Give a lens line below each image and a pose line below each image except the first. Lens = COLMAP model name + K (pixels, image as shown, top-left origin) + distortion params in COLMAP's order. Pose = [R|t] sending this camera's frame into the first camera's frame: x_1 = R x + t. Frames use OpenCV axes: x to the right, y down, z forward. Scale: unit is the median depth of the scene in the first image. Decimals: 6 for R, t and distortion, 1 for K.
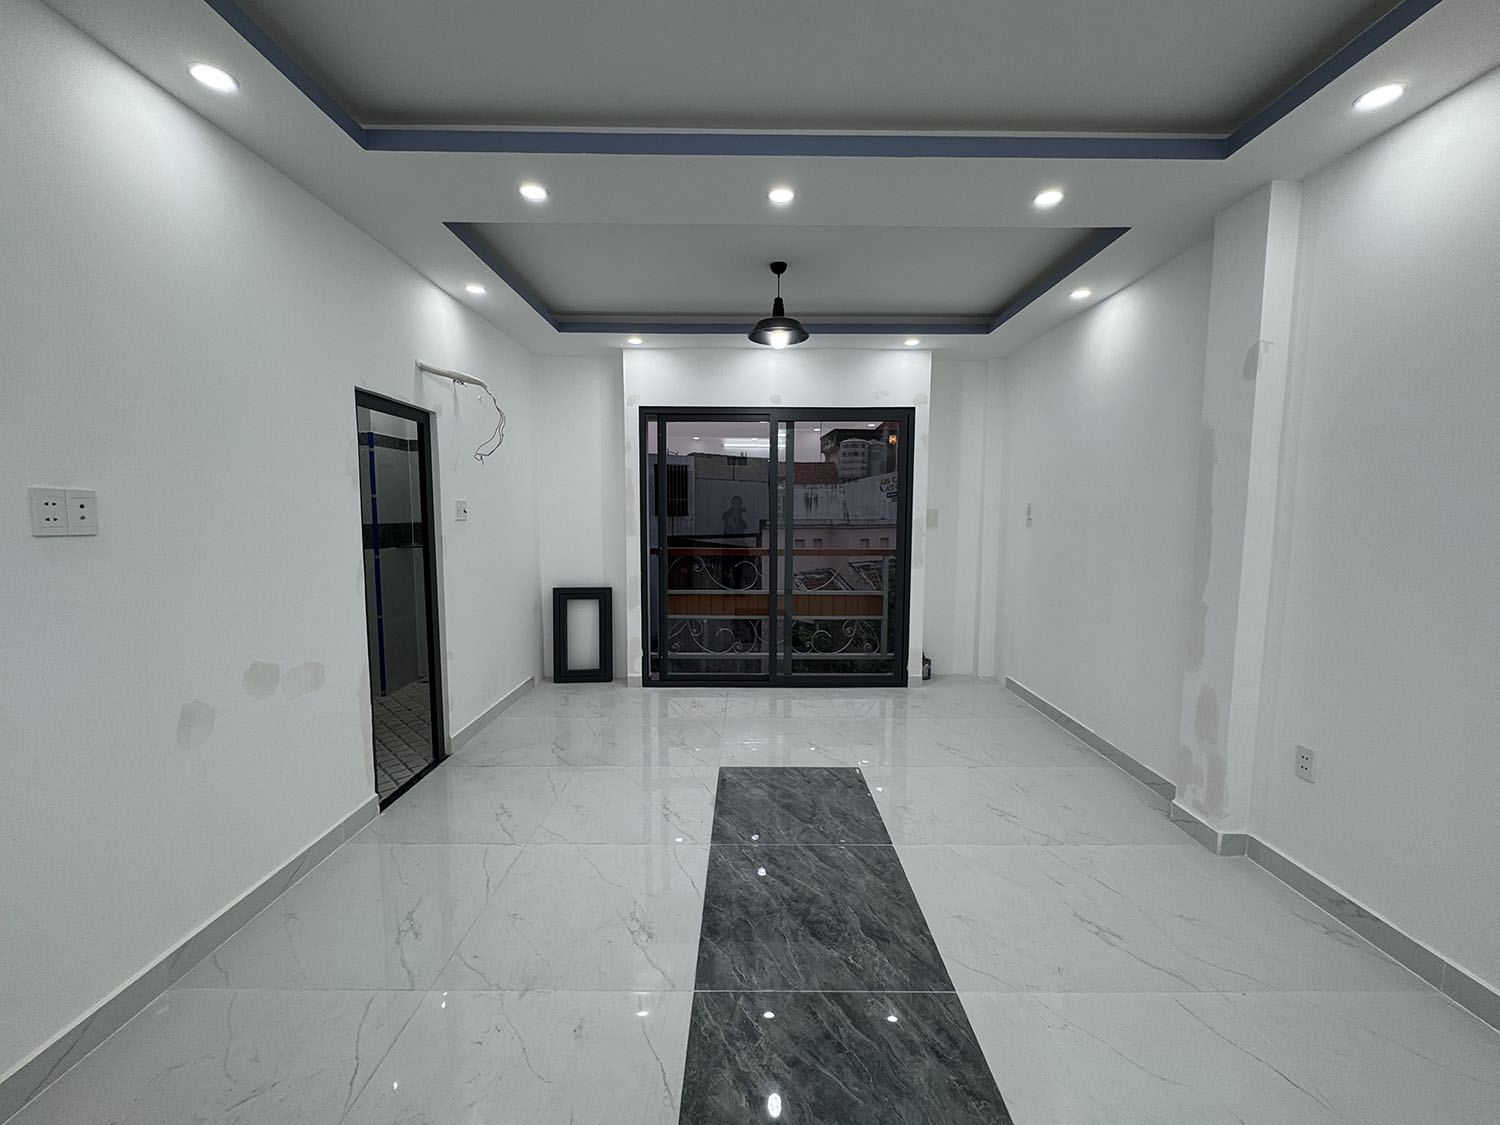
lens RADIAL K [[594.6, 0, 750.0], [0, 594.6, 562.5], [0, 0, 1]] dist [-0.002362, -0.000161]
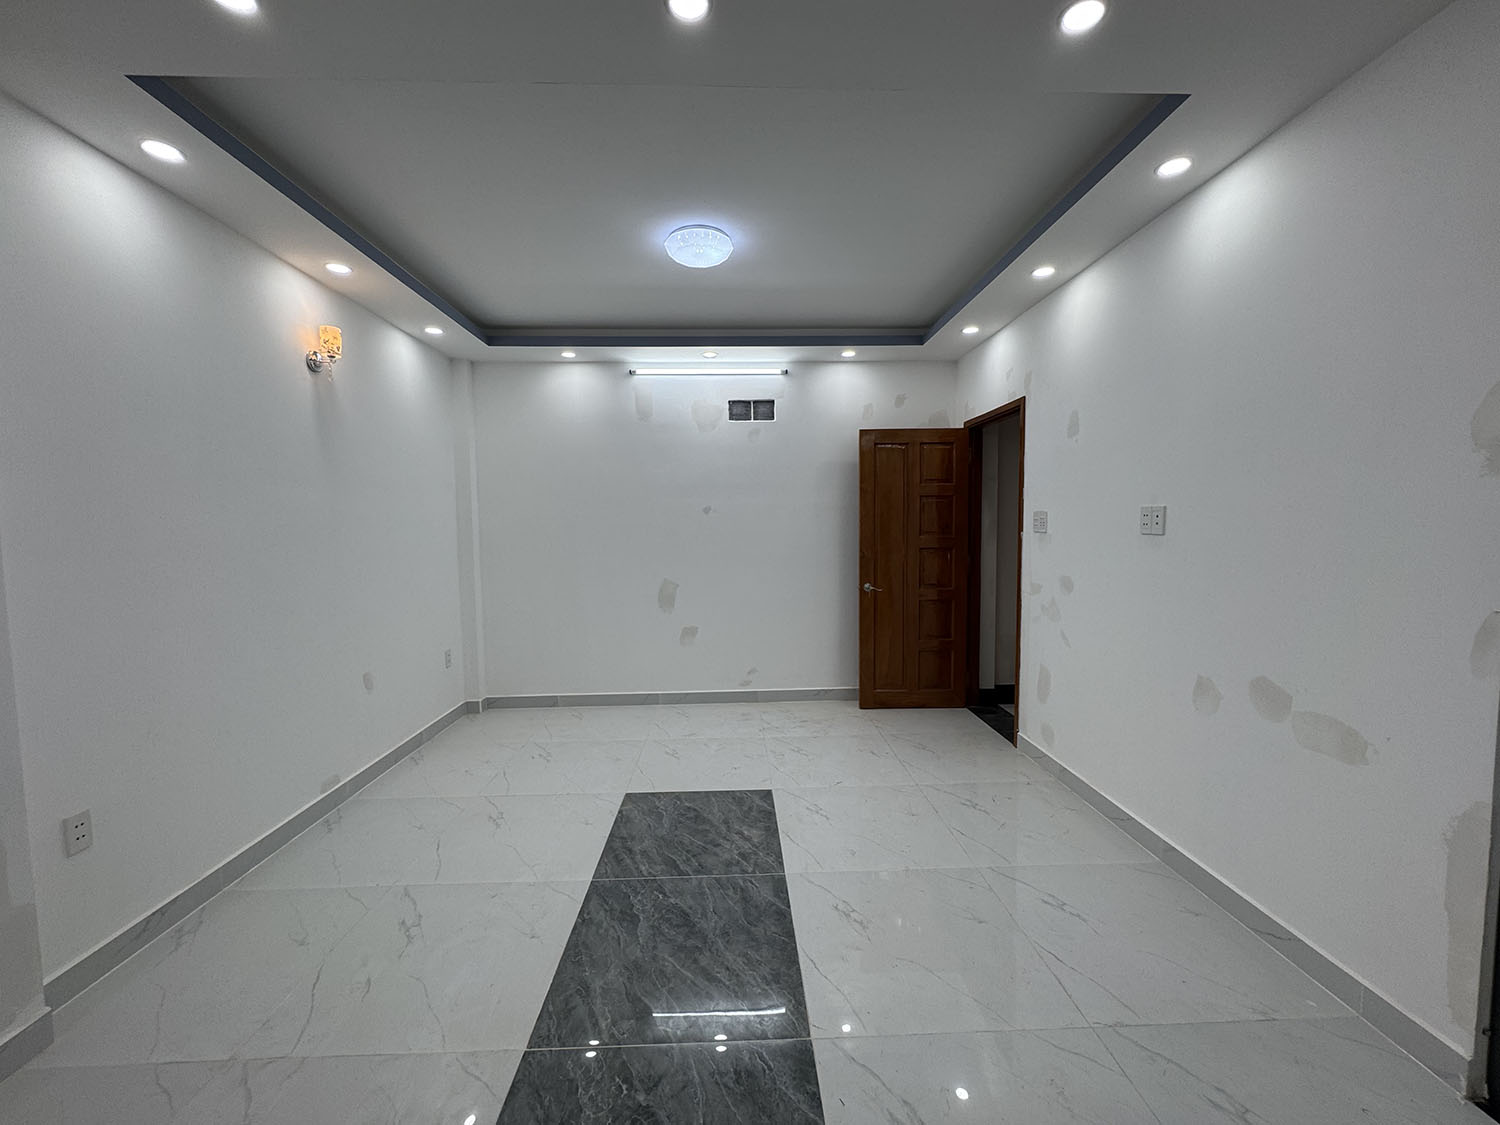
lens RADIAL K [[594.6, 0, 750.0], [0, 594.6, 562.5], [0, 0, 1]] dist [-0.002362, -0.000161]
pose [[-0.999474, 0.010434, -0.030710, 0.018068], [0.005678, 0.988508, 0.151064, -0.167234], [0.031933, 0.150810, -0.988047, 1.949997]]
